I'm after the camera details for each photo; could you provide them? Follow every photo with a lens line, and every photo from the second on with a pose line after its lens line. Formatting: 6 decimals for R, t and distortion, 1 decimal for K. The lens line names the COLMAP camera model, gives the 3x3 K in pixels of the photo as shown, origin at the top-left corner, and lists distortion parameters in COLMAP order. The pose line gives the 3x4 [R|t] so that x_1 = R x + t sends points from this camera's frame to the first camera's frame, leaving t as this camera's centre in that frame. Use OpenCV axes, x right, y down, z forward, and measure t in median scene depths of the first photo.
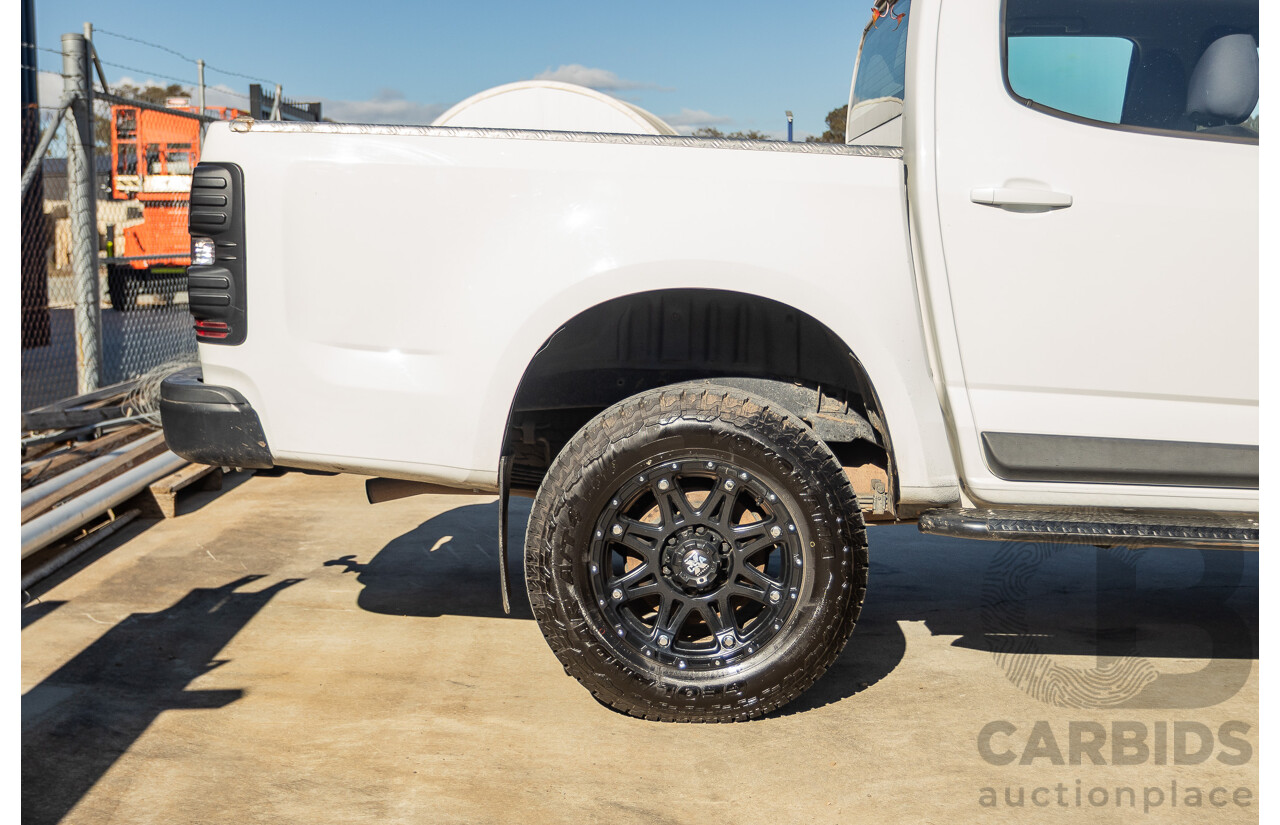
lens RADIAL K [[1676.1, 0, 640.3], [0, 1676.1, 412.3], [0, 0, 1]] dist [-0.006501, -0.019354]
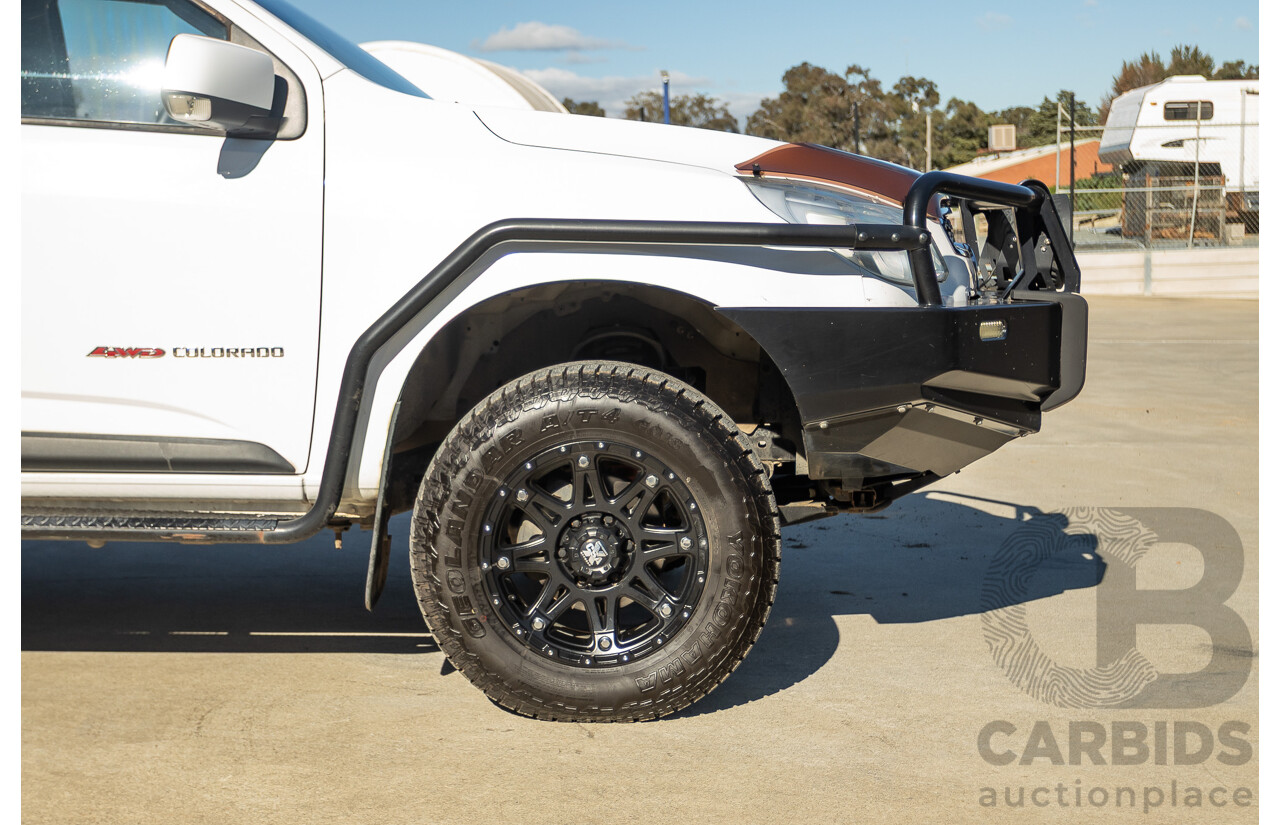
lens RADIAL K [[1888.7, 0, 638.4], [0, 1888.7, 414.3], [0, 0, 1]] dist [-0.021287, -0.065535]
pose [[0.999480, -0.021215, 0.024271, 0.858023], [0.021181, 0.999774, 0.001662, 0.024398], [-0.024301, -0.001147, 0.999704, -0.075119]]
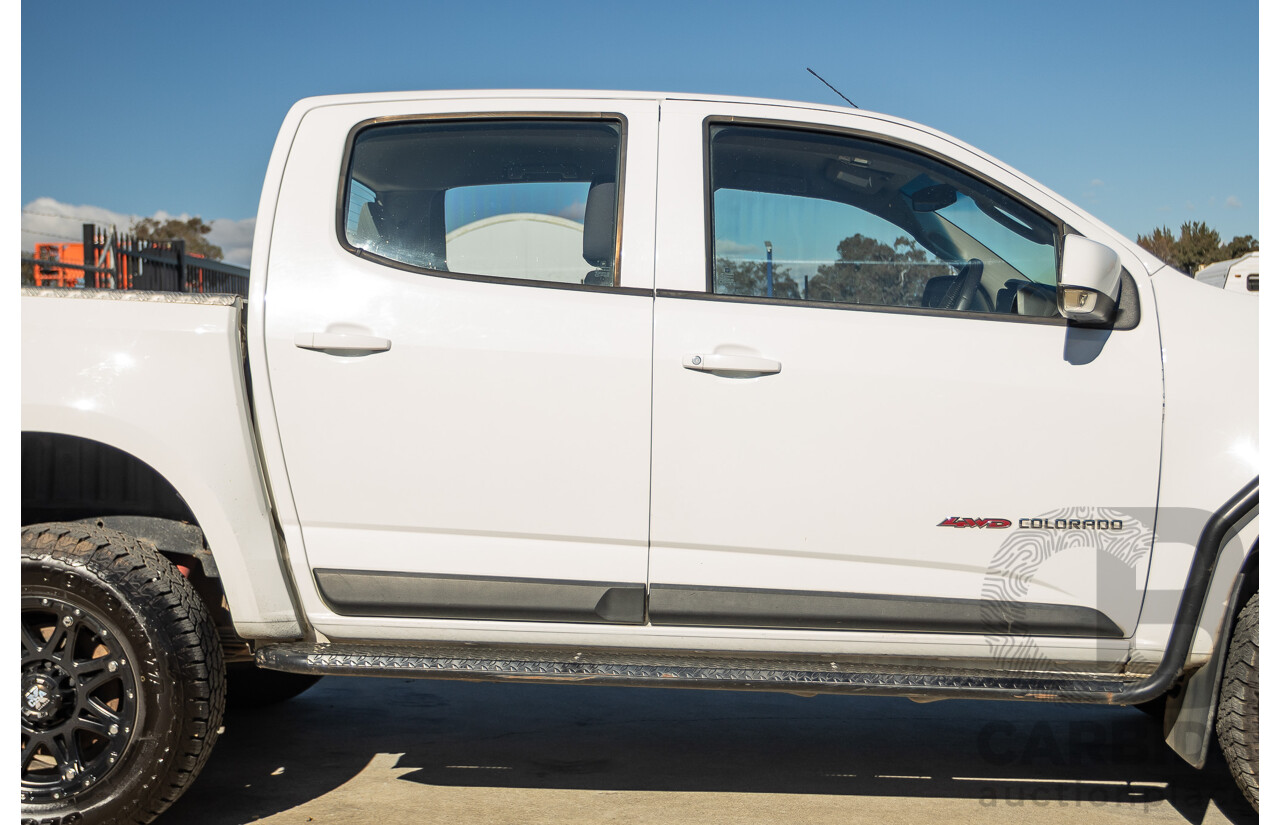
lens RADIAL K [[1676.1, 0, 640.3], [0, 1676.1, 412.3], [0, 0, 1]] dist [-0.006501, -0.019354]
pose [[0.999920, -0.005595, -0.011331, 0.413623], [0.004719, 0.997100, -0.075954, -0.004738], [0.011723, 0.075895, 0.997047, -0.033120]]
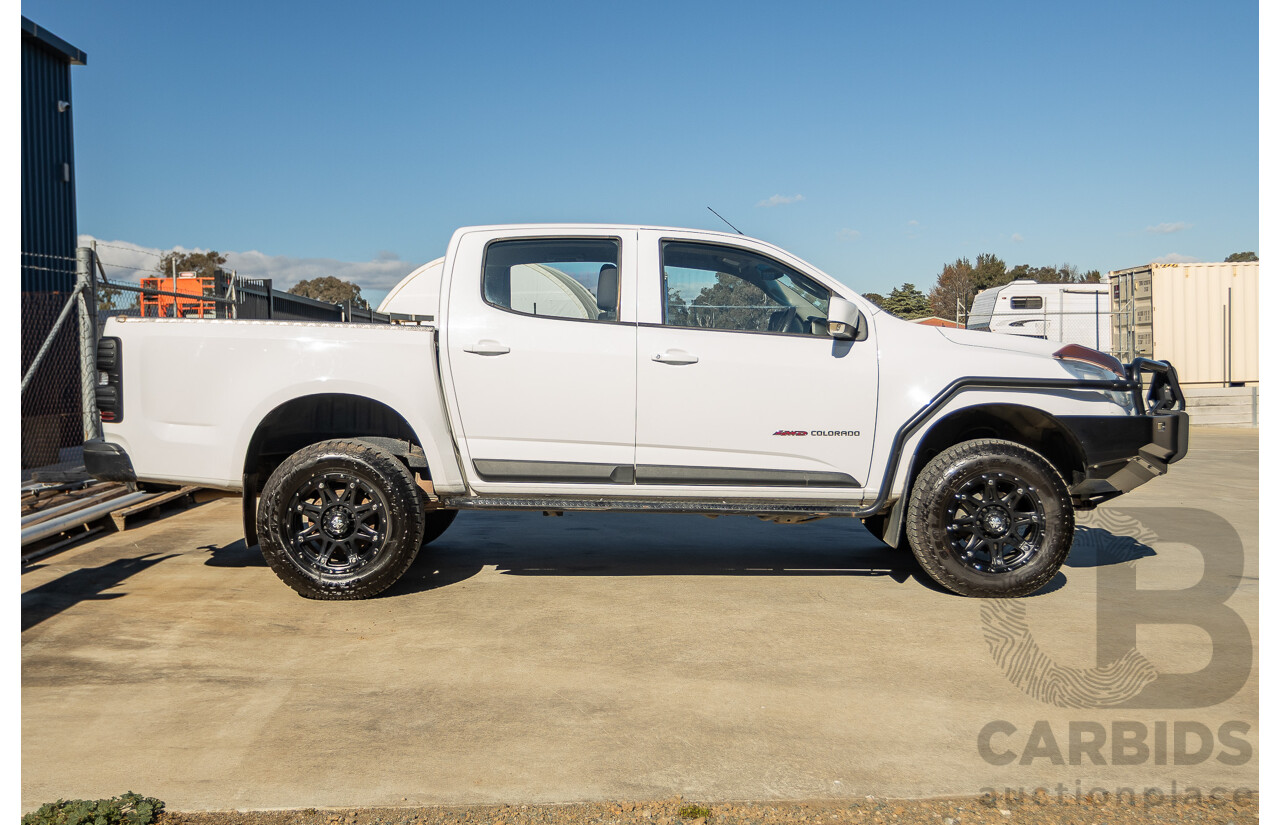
lens RADIAL K [[1302.1, 0, 638.0], [0, 1302.1, 411.3], [0, 0, 1]] dist [-0.020662, -0.000224]
pose [[0.998888, -0.012975, 0.045320, 0.336596], [0.016053, 0.997541, -0.068218, 0.067011], [-0.044324, 0.068869, 0.996641, -0.651800]]
